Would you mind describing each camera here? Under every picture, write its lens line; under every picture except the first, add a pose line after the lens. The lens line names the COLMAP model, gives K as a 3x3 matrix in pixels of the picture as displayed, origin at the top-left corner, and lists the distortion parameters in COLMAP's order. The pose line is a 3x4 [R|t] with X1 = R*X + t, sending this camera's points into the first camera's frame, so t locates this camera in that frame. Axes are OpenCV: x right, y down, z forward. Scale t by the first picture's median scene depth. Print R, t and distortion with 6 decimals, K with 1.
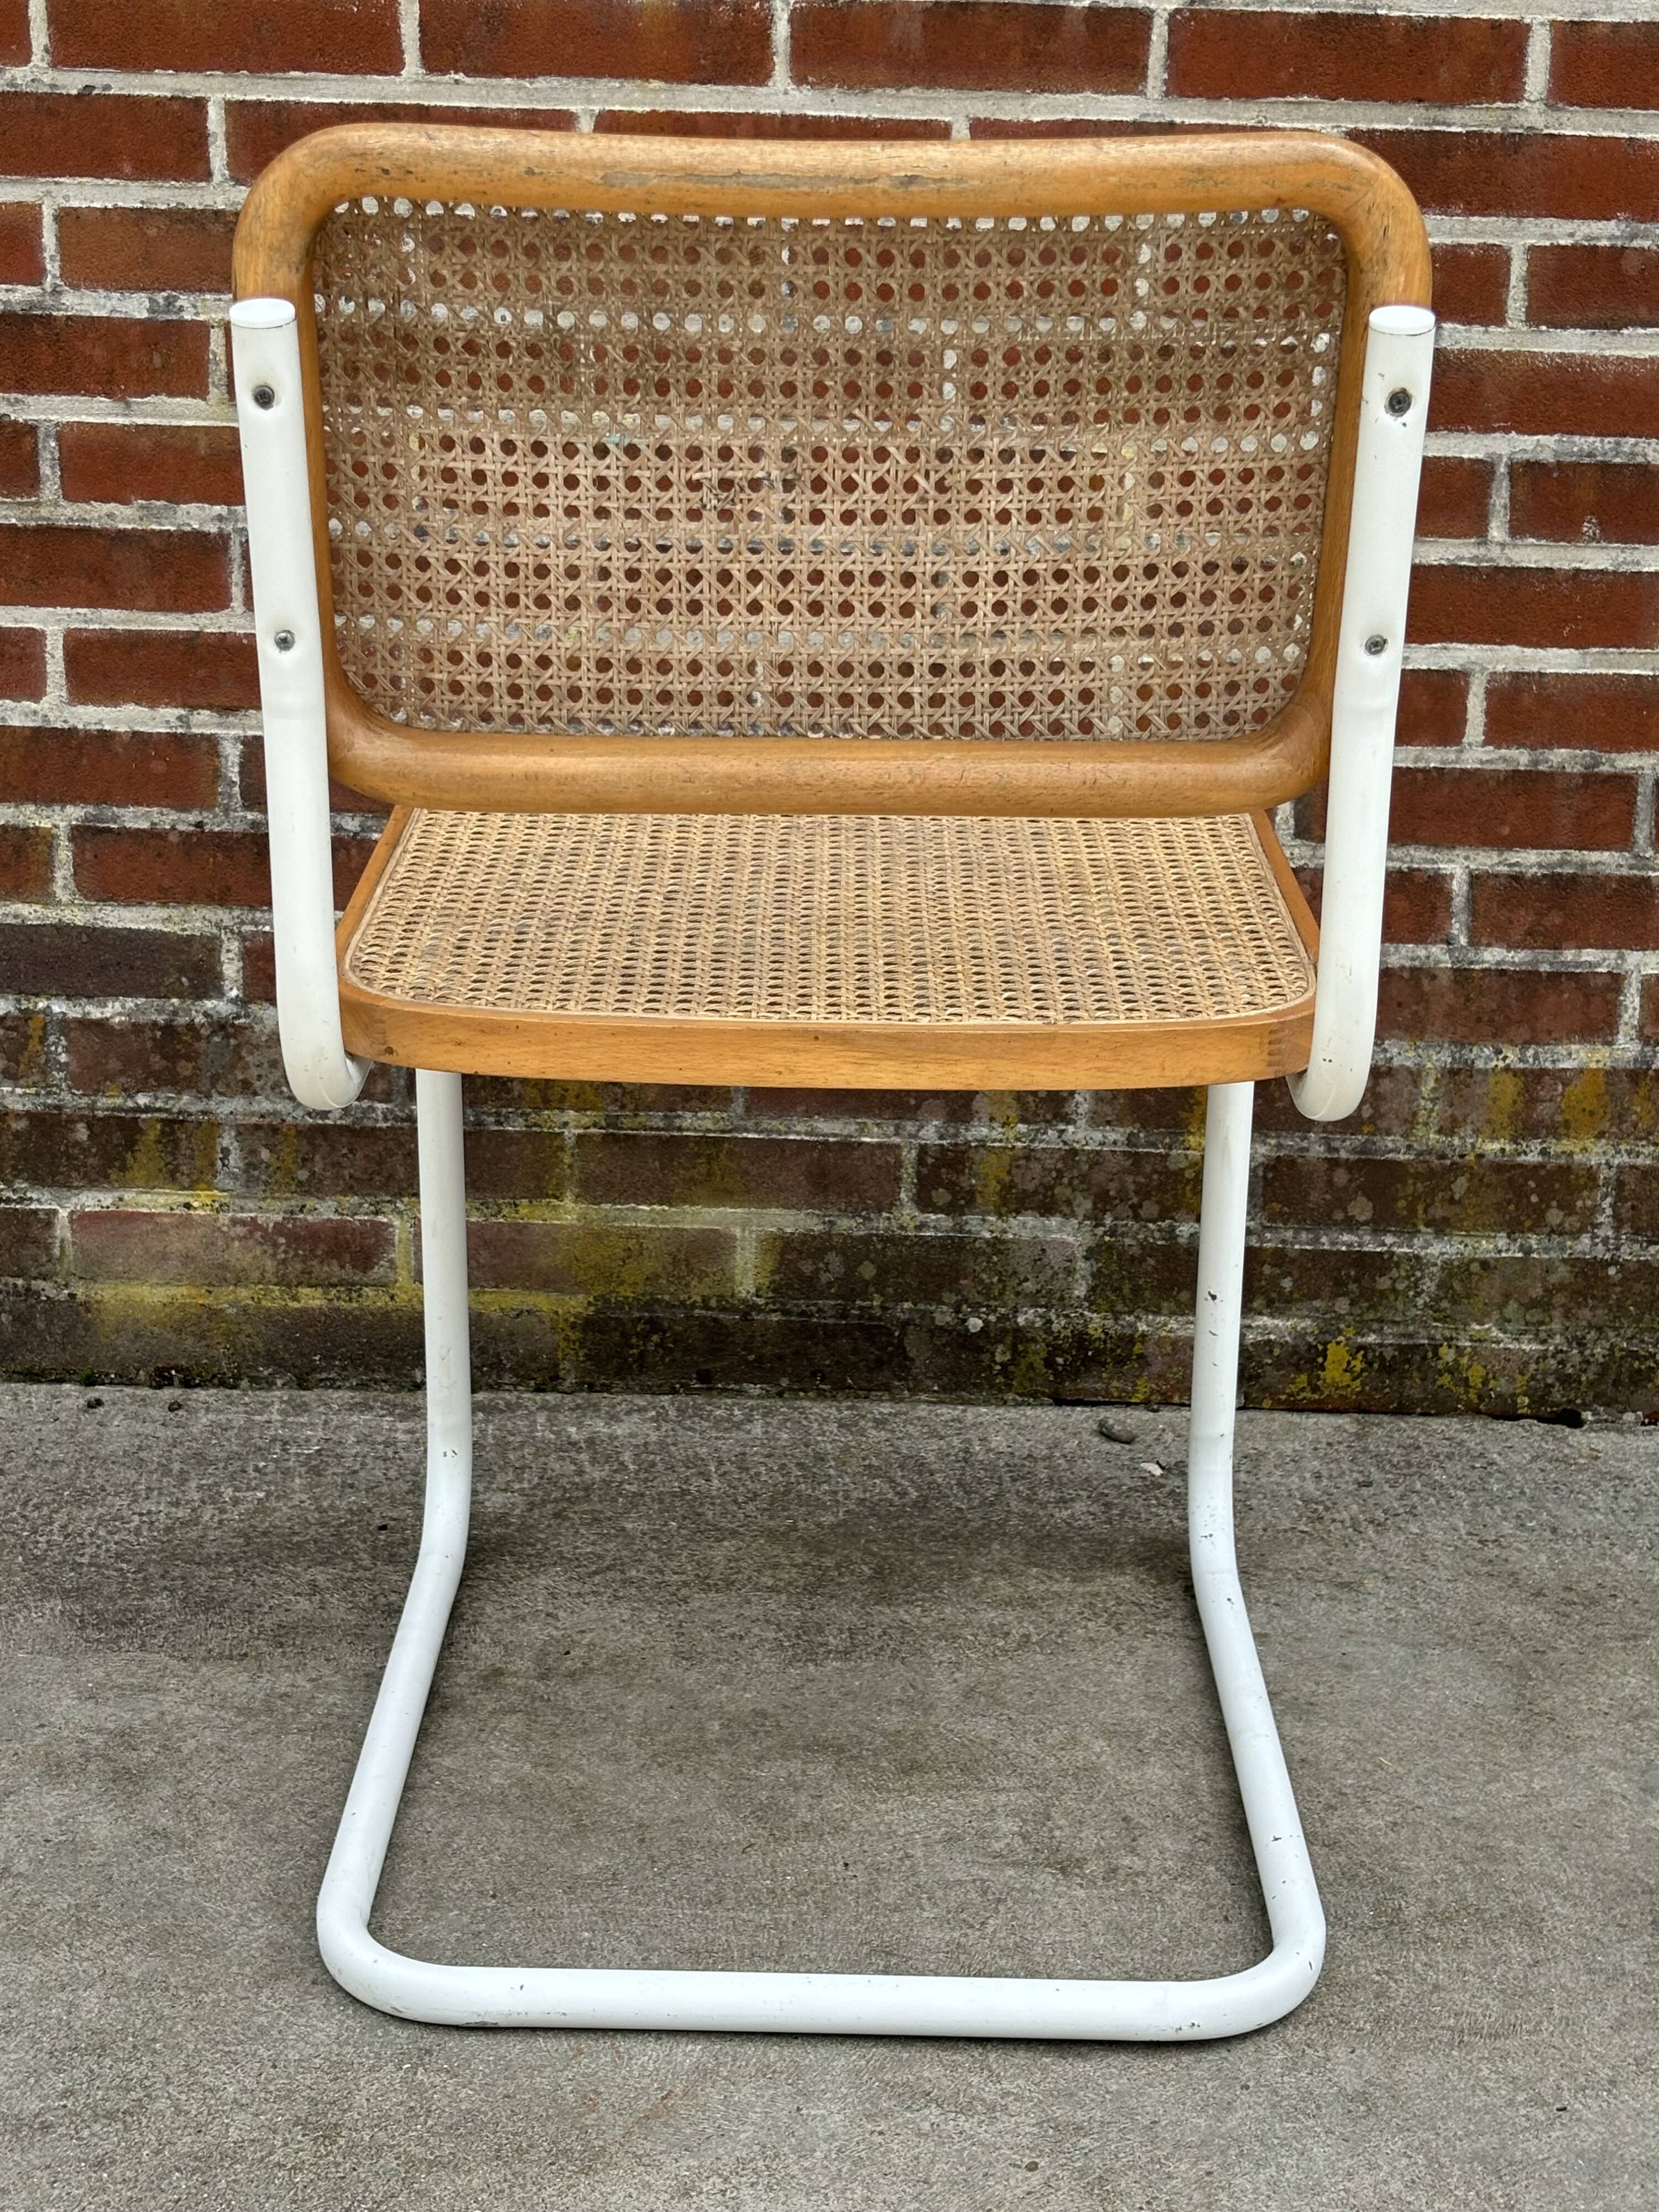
lens RADIAL K [[3445.0, 0, 813.9], [0, 3445.0, 1147.1], [0, 0, 1]] dist [0.123024, 0.000000]
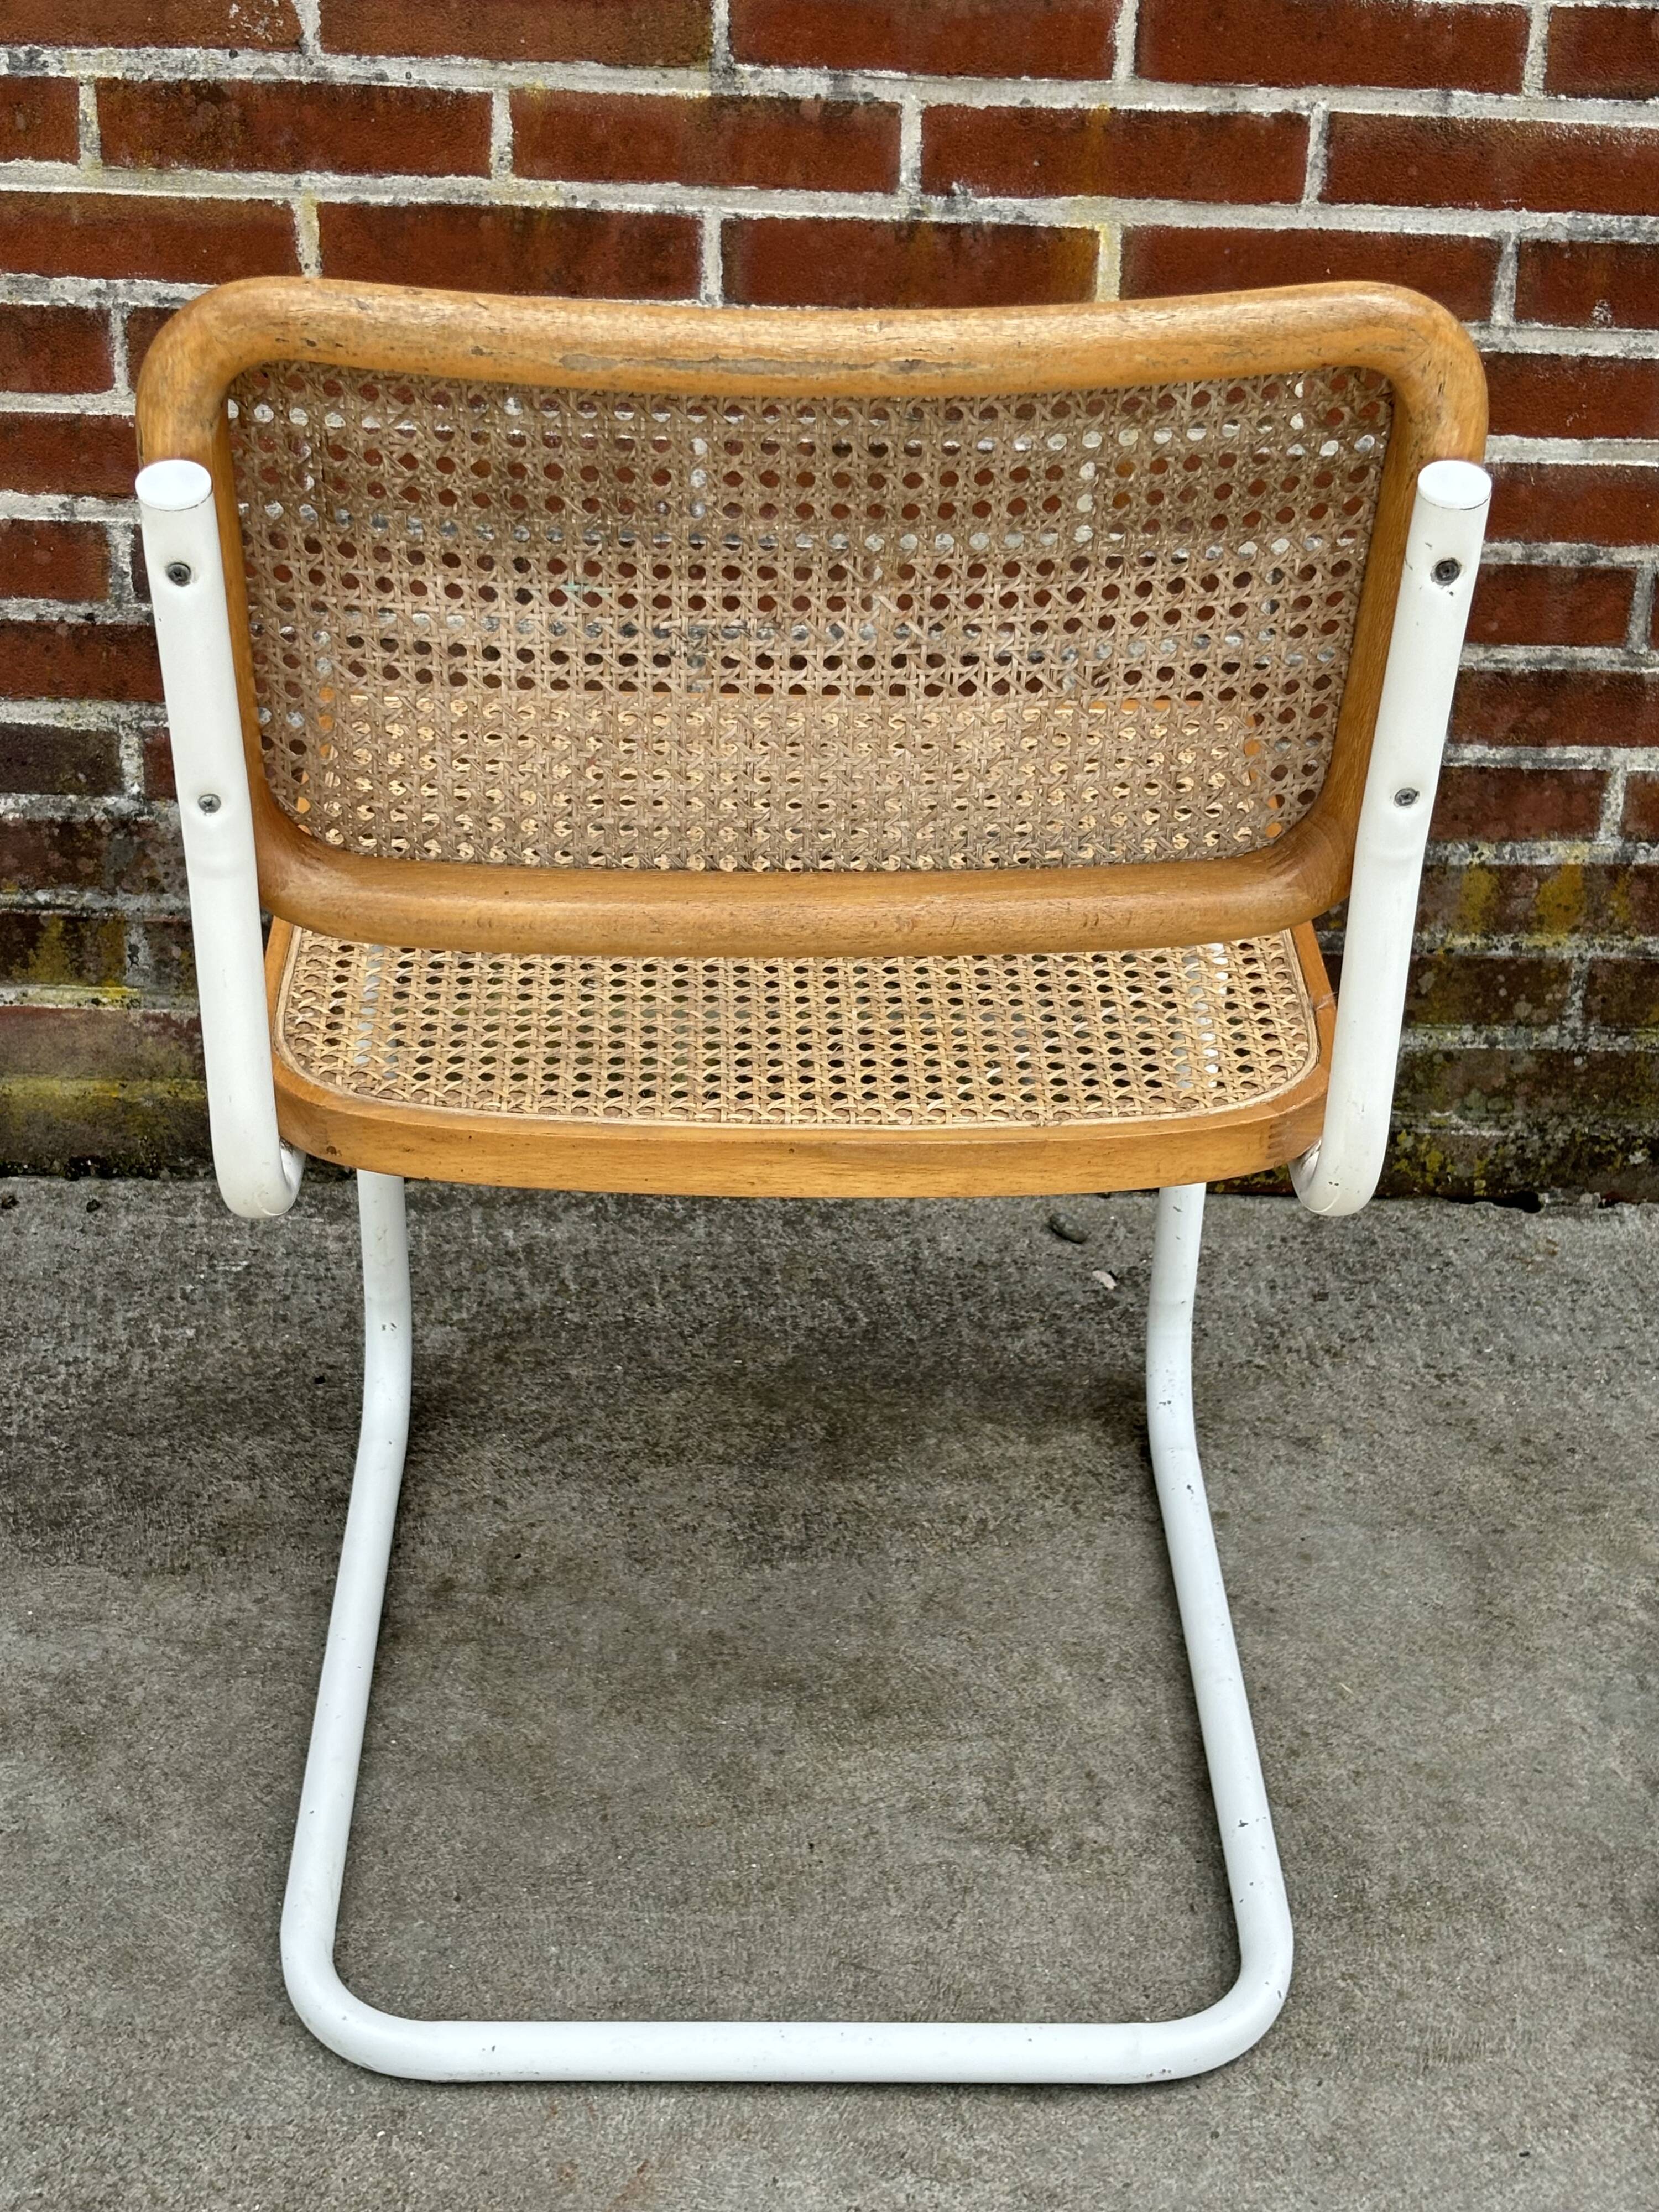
lens RADIAL K [[3445.0, 0, 829.2], [0, 3445.0, 1085.9], [0, 0, 1]] dist [0.123024, 0.000000]
pose [[0.999224, -0.008459, 0.038473, -0.017813], [-0.000532, 0.973687, 0.227890, -0.188047], [-0.039388, -0.227733, 0.972927, 0.065401]]
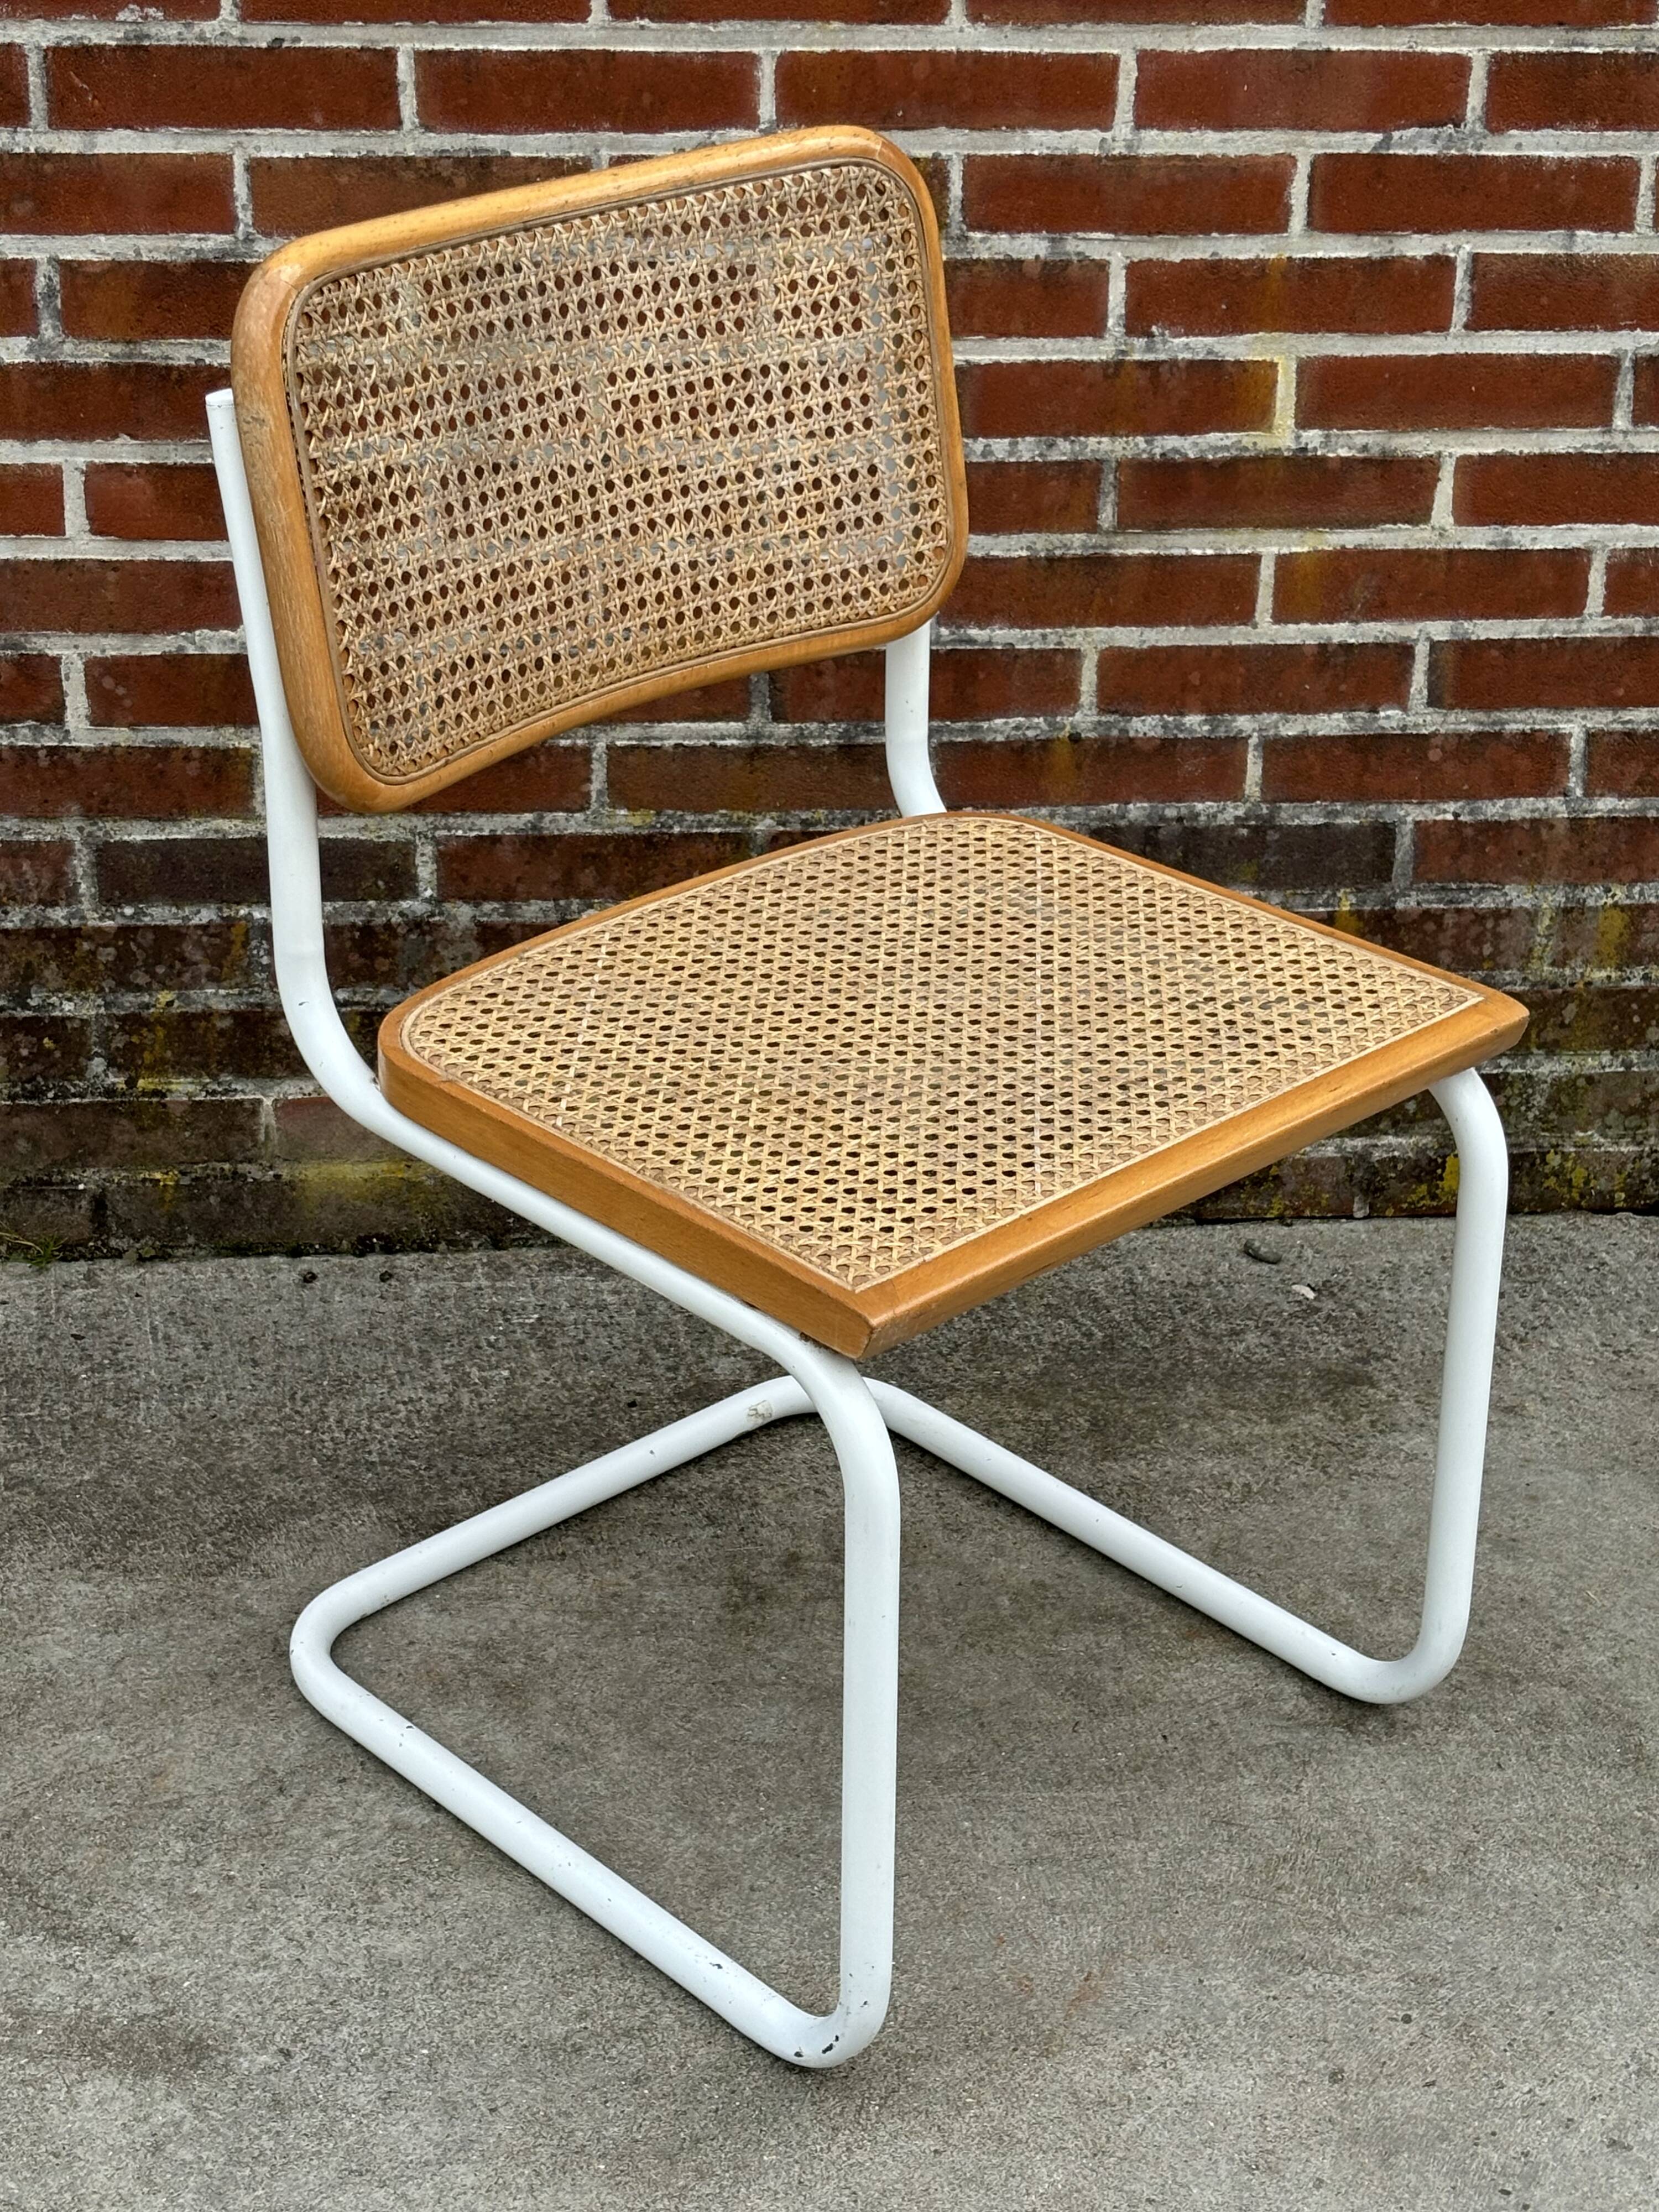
lens RADIAL K [[3778.6, 0, 811.3], [0, 3778.6, 1121.0], [0, 0, 1]] dist [0.142784, 0.000000]
pose [[0.992981, -0.055819, 0.104277, -0.183715], [0.038487, 0.986141, 0.161384, -0.163716], [-0.111840, -0.156237, 0.981367, -0.155022]]
